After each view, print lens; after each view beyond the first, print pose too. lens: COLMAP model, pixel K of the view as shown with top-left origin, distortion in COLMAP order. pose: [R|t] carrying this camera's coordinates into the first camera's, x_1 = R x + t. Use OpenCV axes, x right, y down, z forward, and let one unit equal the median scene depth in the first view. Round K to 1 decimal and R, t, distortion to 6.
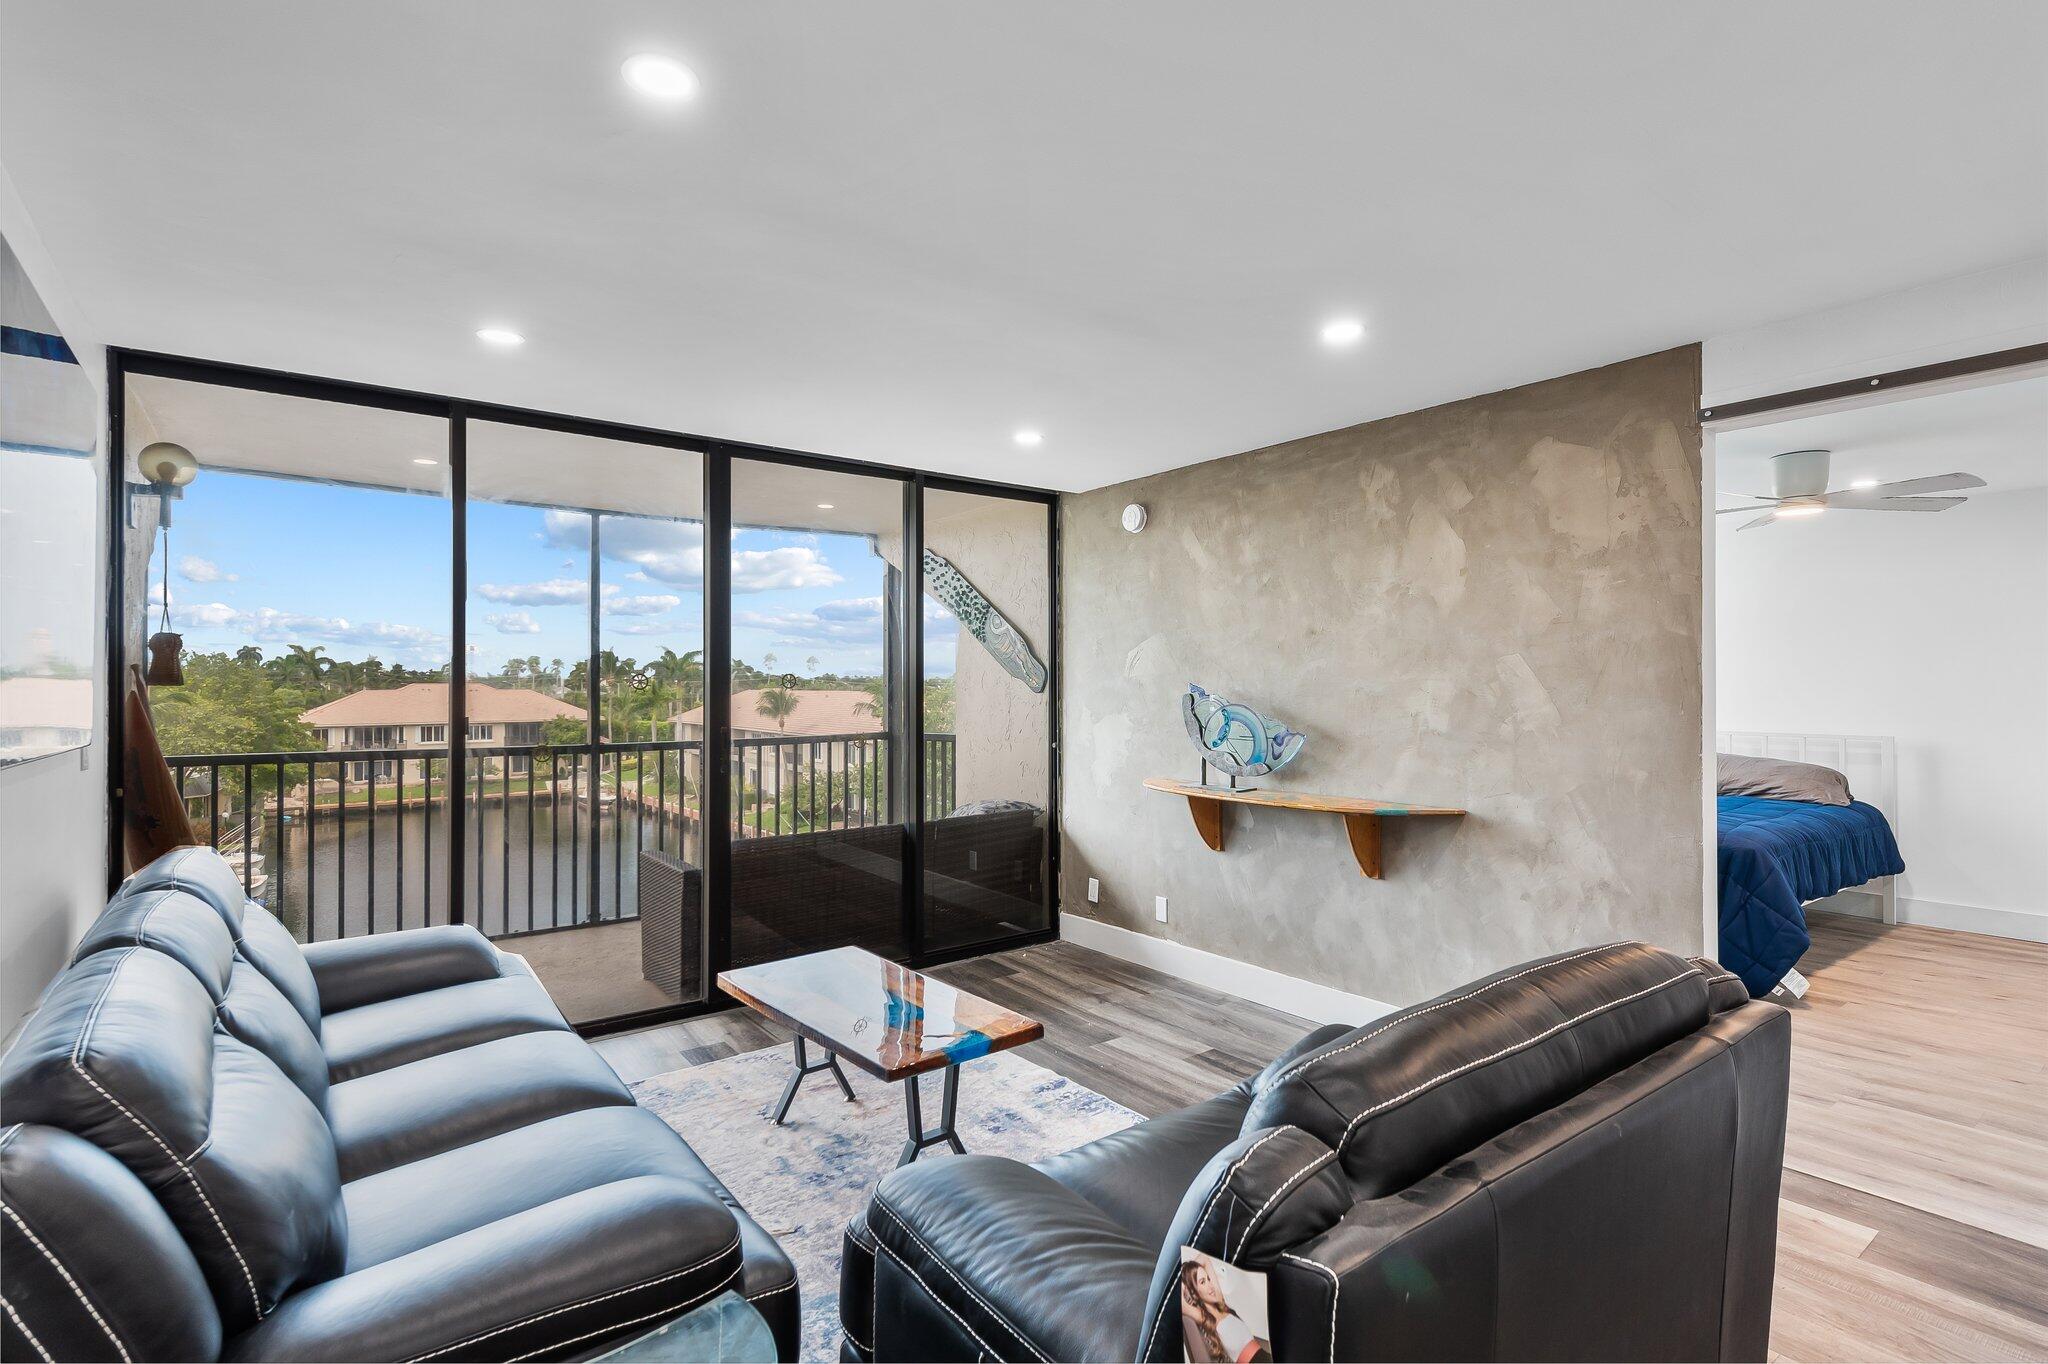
lens RADIAL K [[966.2, 0, 1030.3], [0, 966.2, 682.5], [0, 0, 1]] dist [0.020674, -0.009102]
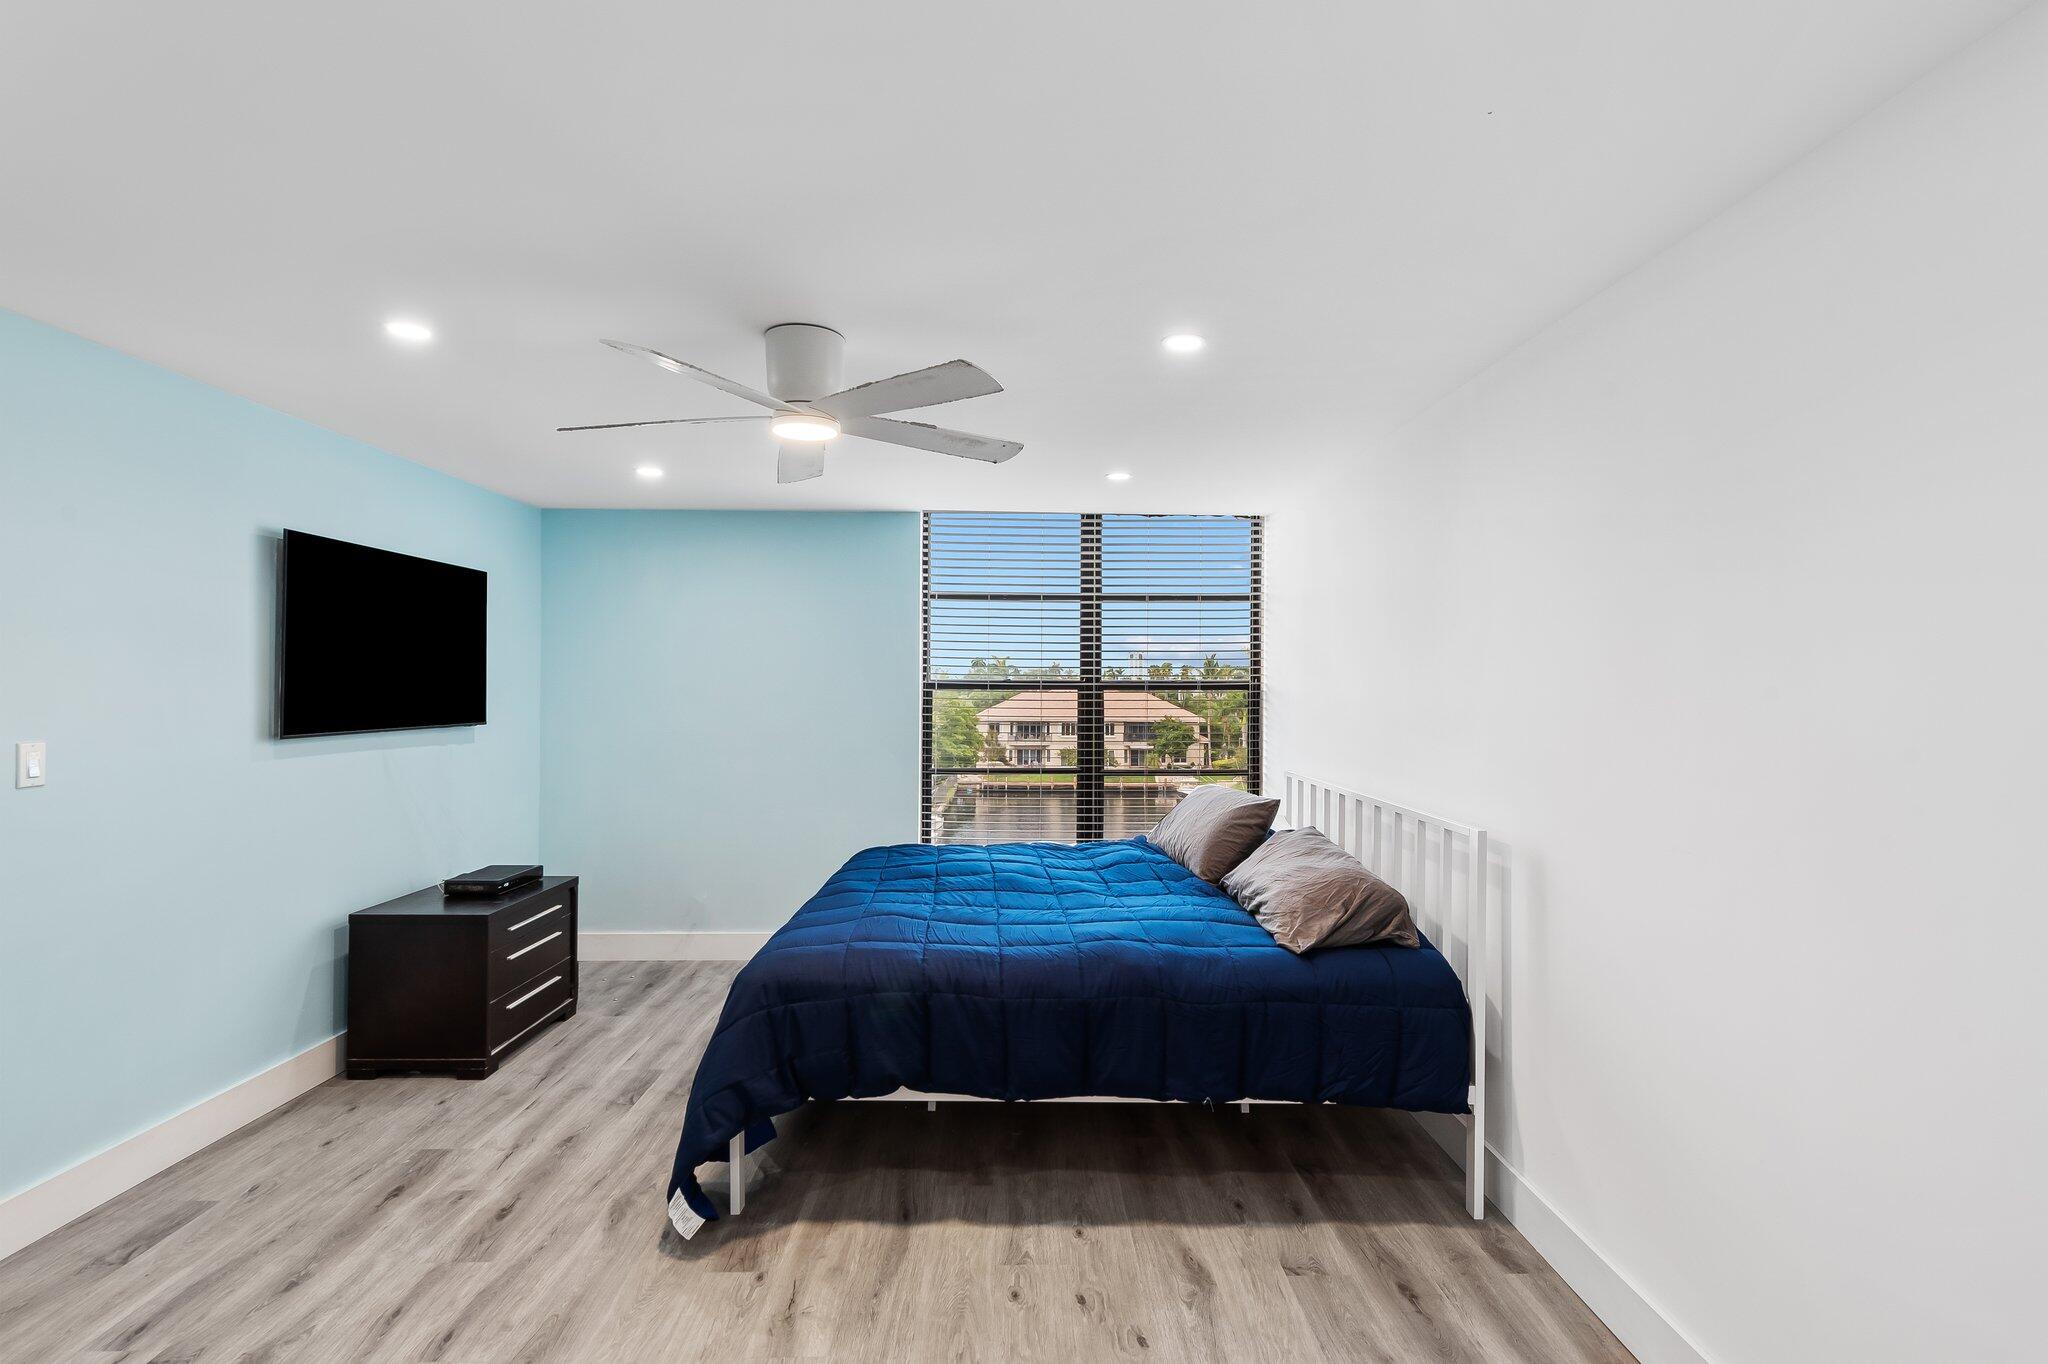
lens RADIAL K [[966.2, 0, 1030.3], [0, 966.2, 682.5], [0, 0, 1]] dist [0.020674, -0.009102]
pose [[0.809835, 0.005513, -0.586632, 1.479617], [-0.008825, 0.999957, -0.002785, -0.027273], [0.586591, 0.007433, 0.809849, 0.706027]]
